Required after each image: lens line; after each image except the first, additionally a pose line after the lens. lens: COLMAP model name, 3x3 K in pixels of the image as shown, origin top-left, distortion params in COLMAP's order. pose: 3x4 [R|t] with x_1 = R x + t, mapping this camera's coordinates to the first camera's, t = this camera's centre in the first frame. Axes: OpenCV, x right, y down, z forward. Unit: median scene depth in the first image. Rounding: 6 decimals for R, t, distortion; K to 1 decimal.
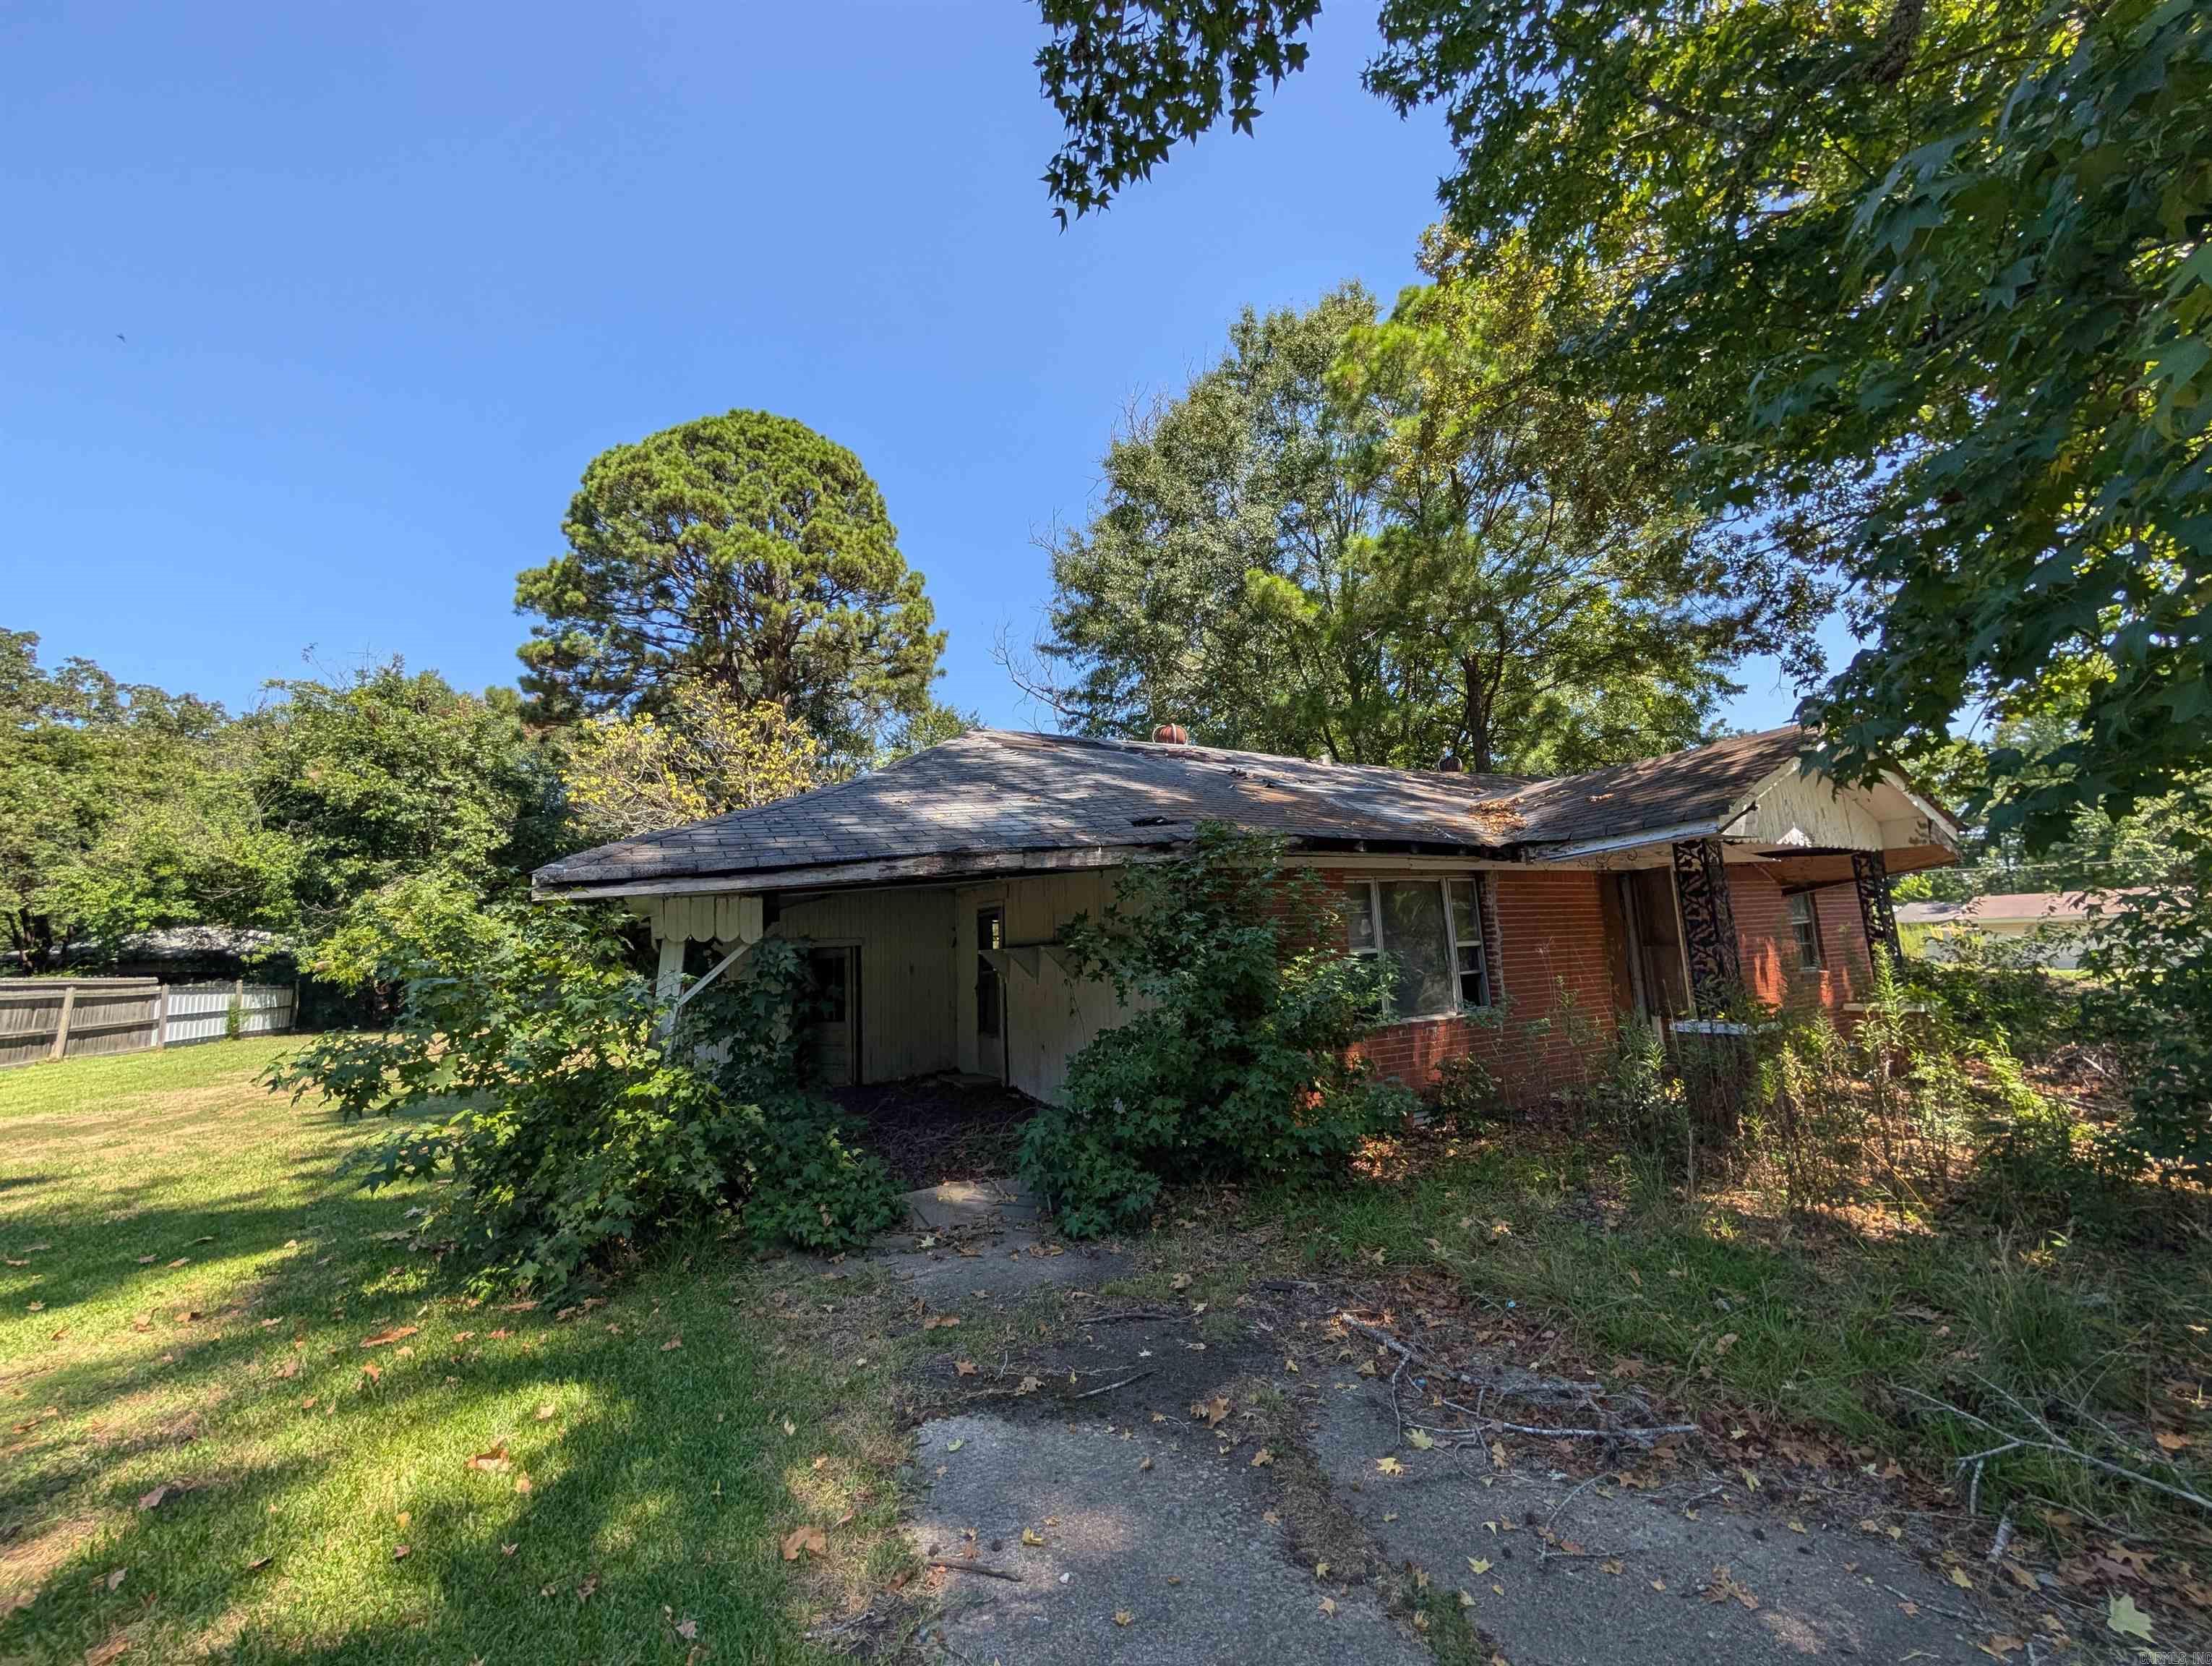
lens RADIAL K [[820.9, 0, 1104.9], [0, 820.9, 836.9], [0, 0, 1]] dist [-0.005375, -0.000119]
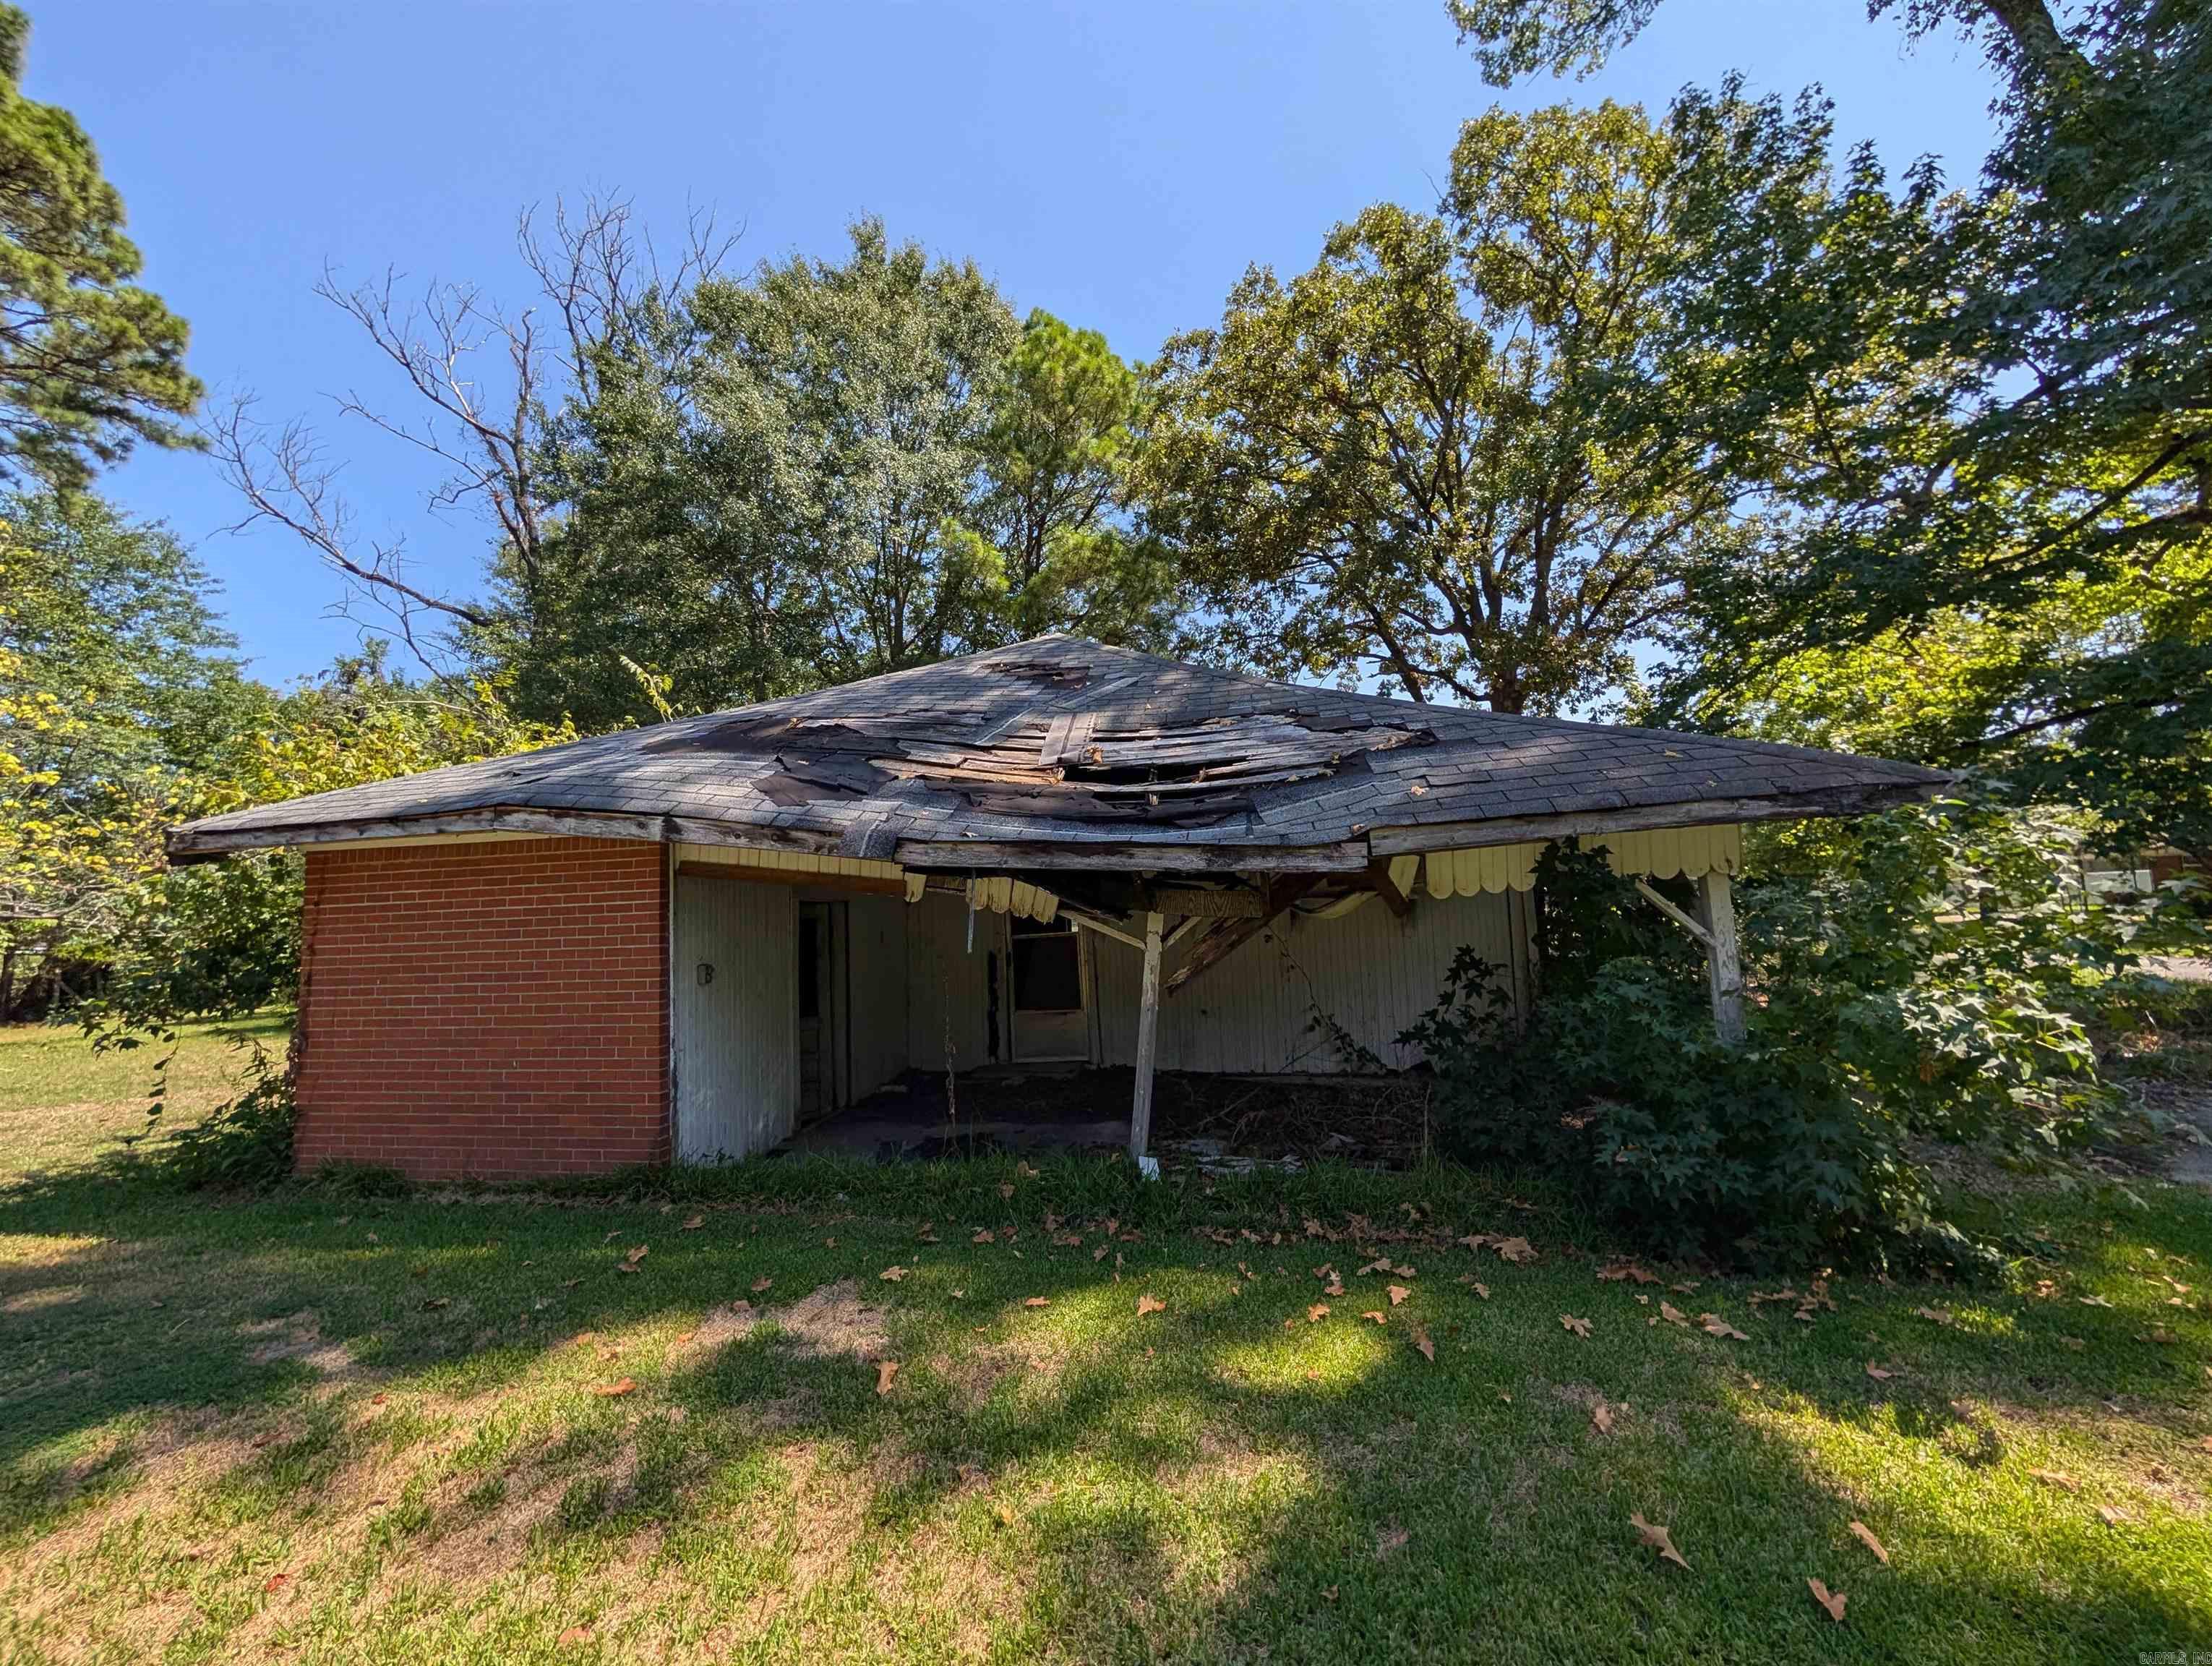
lens RADIAL K [[835.6, 0, 1106.0], [0, 835.6, 833.0], [0, 0, 1]] dist [-0.002740, 0.000336]
pose [[0.616329, 0.086335, 0.782742, -0.313532], [-0.096822, 0.994738, -0.033480, 0.034176], [-0.781514, -0.055152, 0.621445, 0.180220]]
